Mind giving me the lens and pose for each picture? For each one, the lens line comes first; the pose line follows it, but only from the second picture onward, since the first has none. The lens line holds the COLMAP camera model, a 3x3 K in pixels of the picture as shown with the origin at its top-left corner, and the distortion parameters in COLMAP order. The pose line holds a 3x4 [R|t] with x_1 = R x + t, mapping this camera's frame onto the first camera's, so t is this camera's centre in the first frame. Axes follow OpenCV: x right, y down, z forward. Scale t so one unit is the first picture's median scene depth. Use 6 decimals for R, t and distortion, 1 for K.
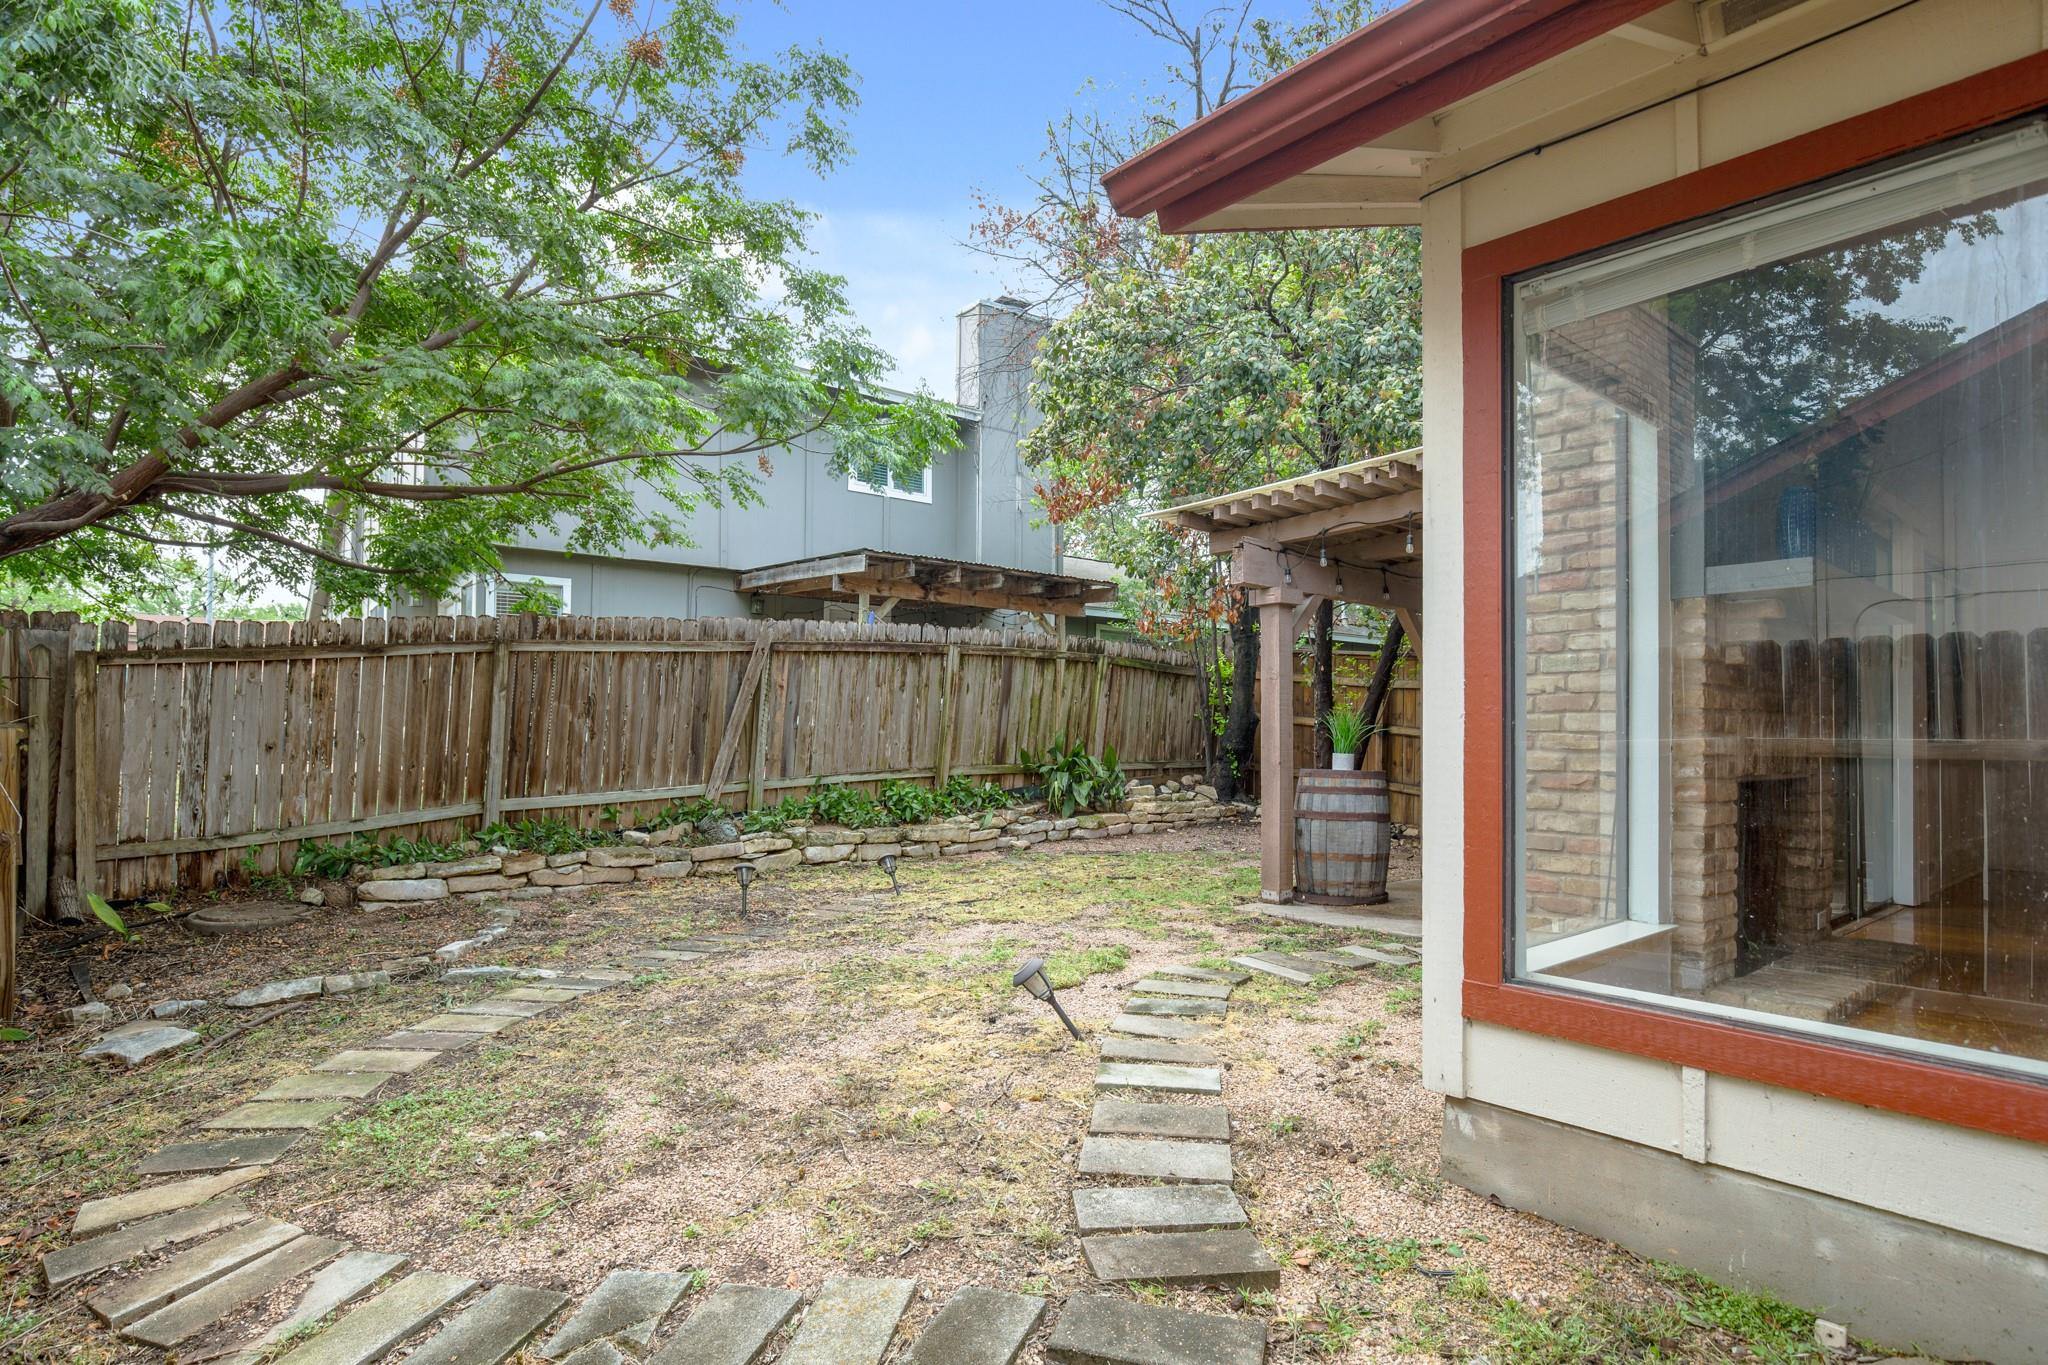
lens RADIAL K [[1082.1, 0, 1031.1], [0, 1082.1, 685.3], [0, 0, 1]] dist [-0.001527, -0.000163]
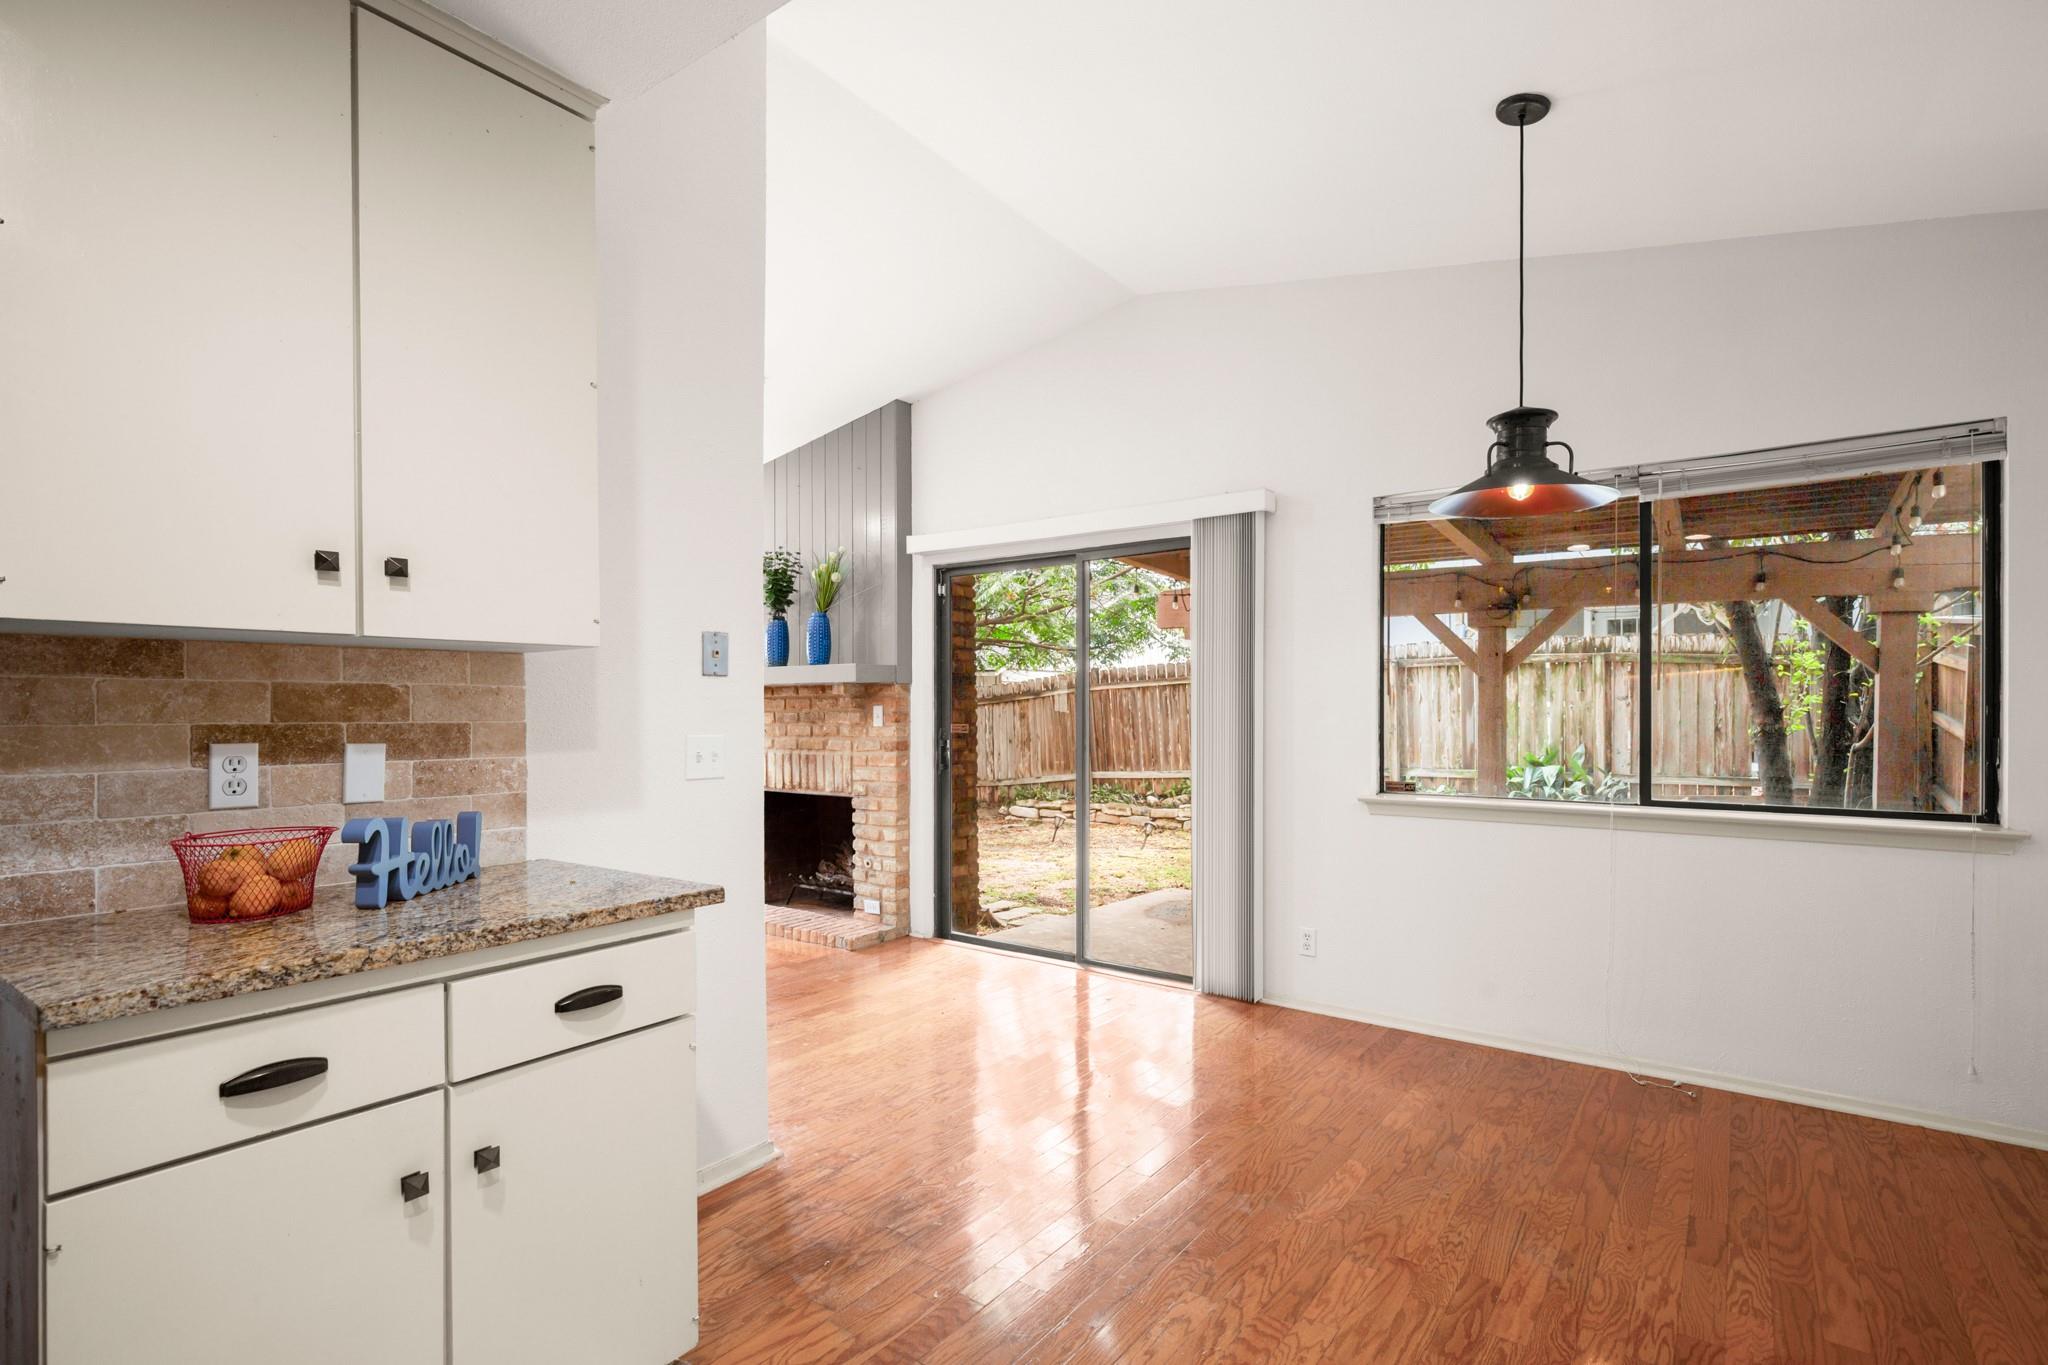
lens RADIAL K [[972.8, 0, 1022.0], [0, 972.8, 710.1], [0, 0, 1]] dist [0.000835, -0.000084]
pose [[0.234258, -0.007024, -0.972149, 1.008988], [0.047257, 0.998874, 0.004171, -0.010287], [0.971025, -0.046918, 0.234326, 0.472903]]
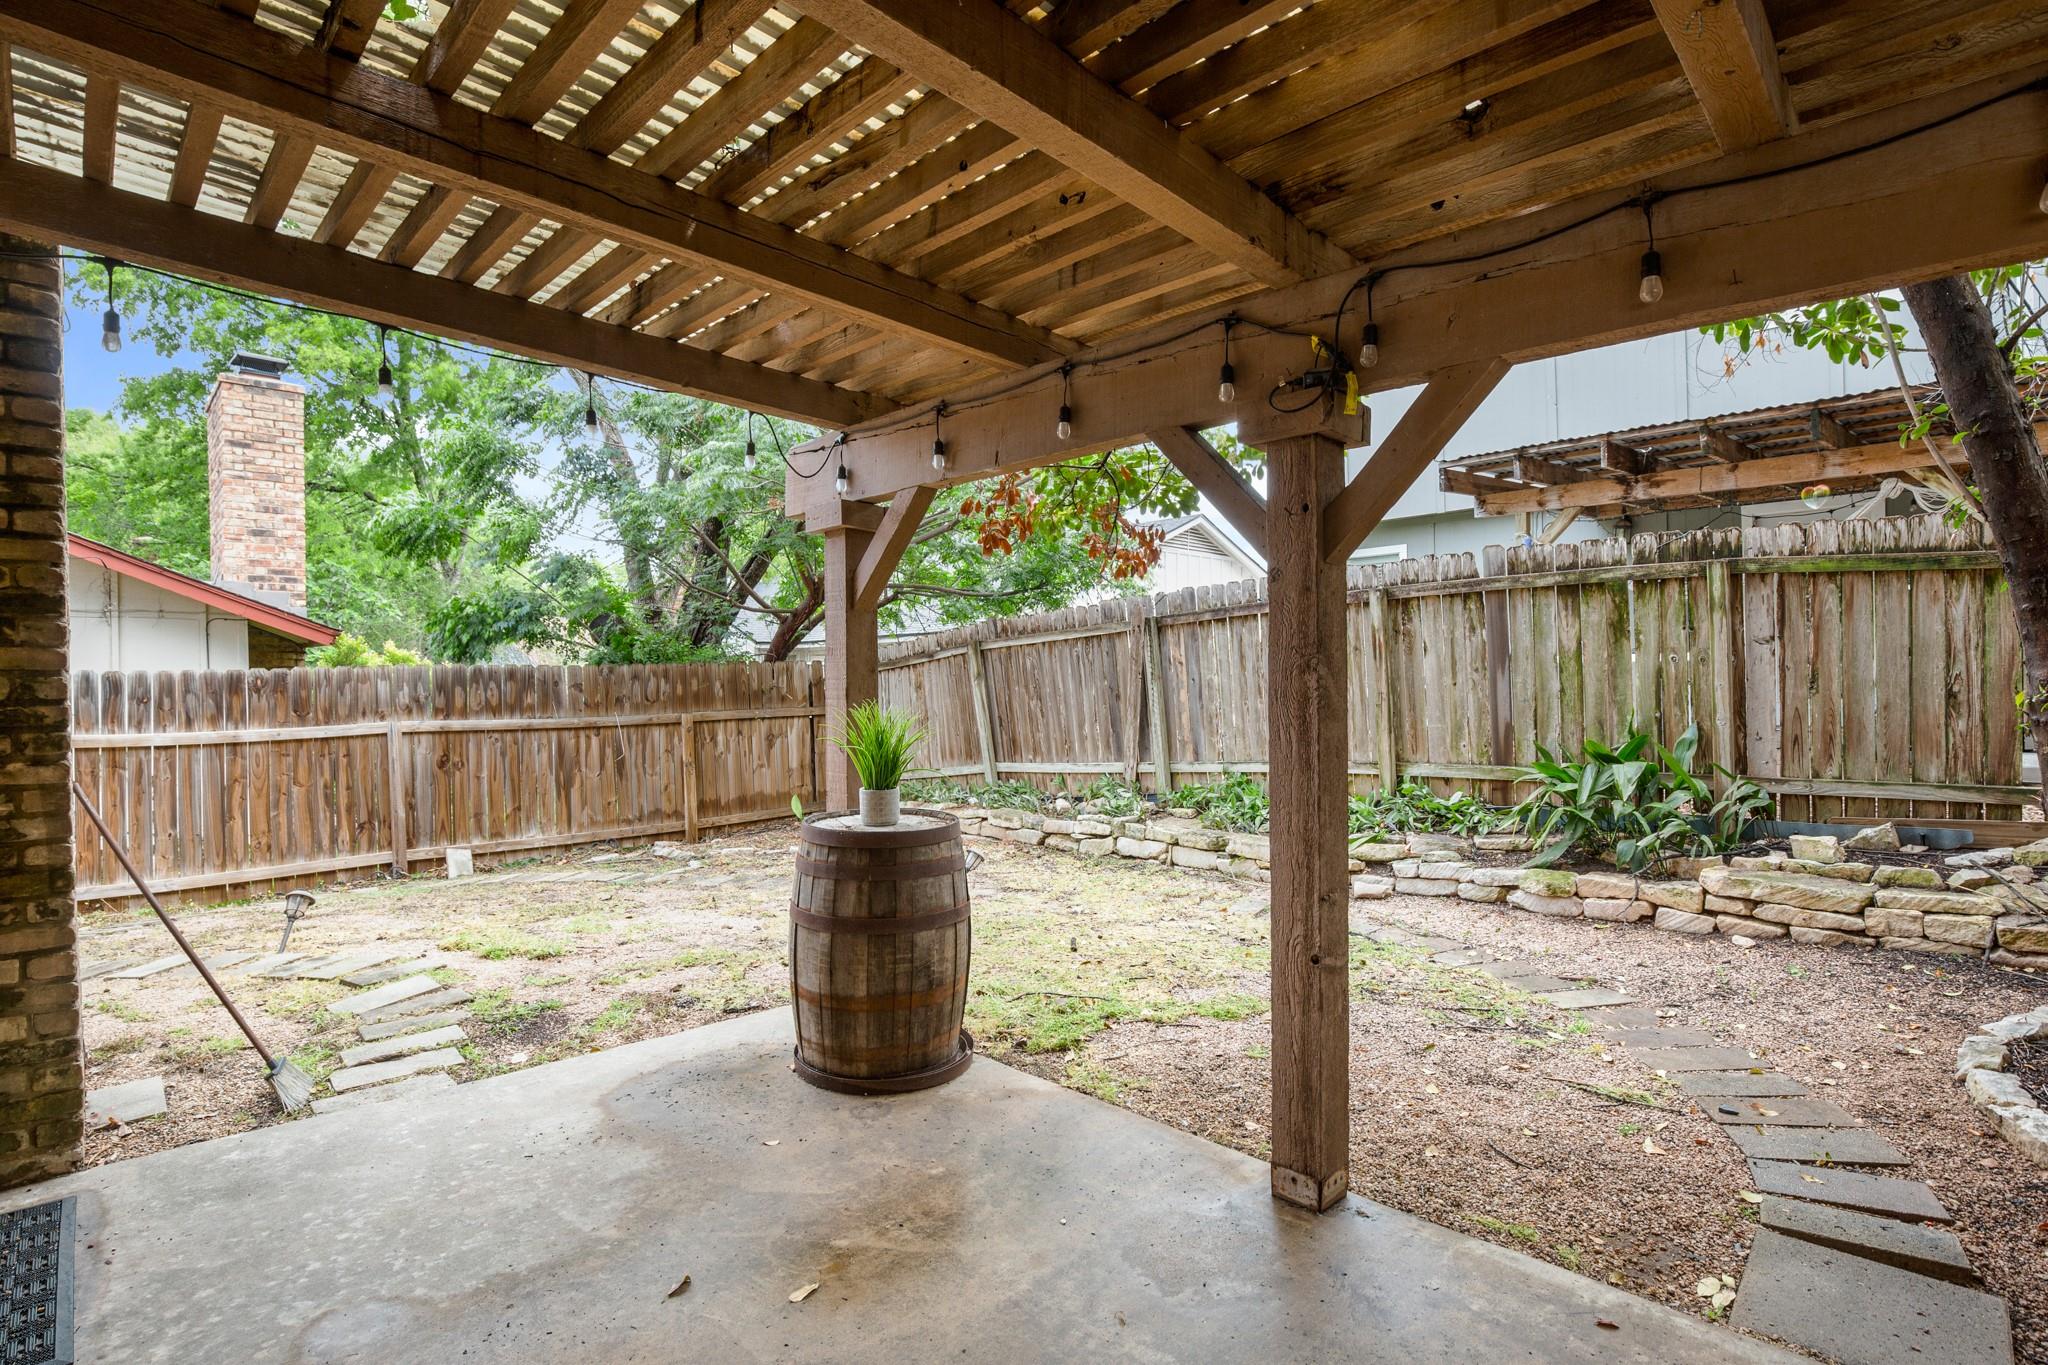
lens RADIAL K [[995.9, 0, 1028.5], [0, 995.9, 682.8], [0, 0, 1]] dist [-0.025164, -0.000228]
pose [[0.086469, -0.008994, -0.996214, 0.667078], [0.059137, 0.998242, -0.003880, 0.015004], [0.994498, -0.058577, 0.086849, 0.880608]]
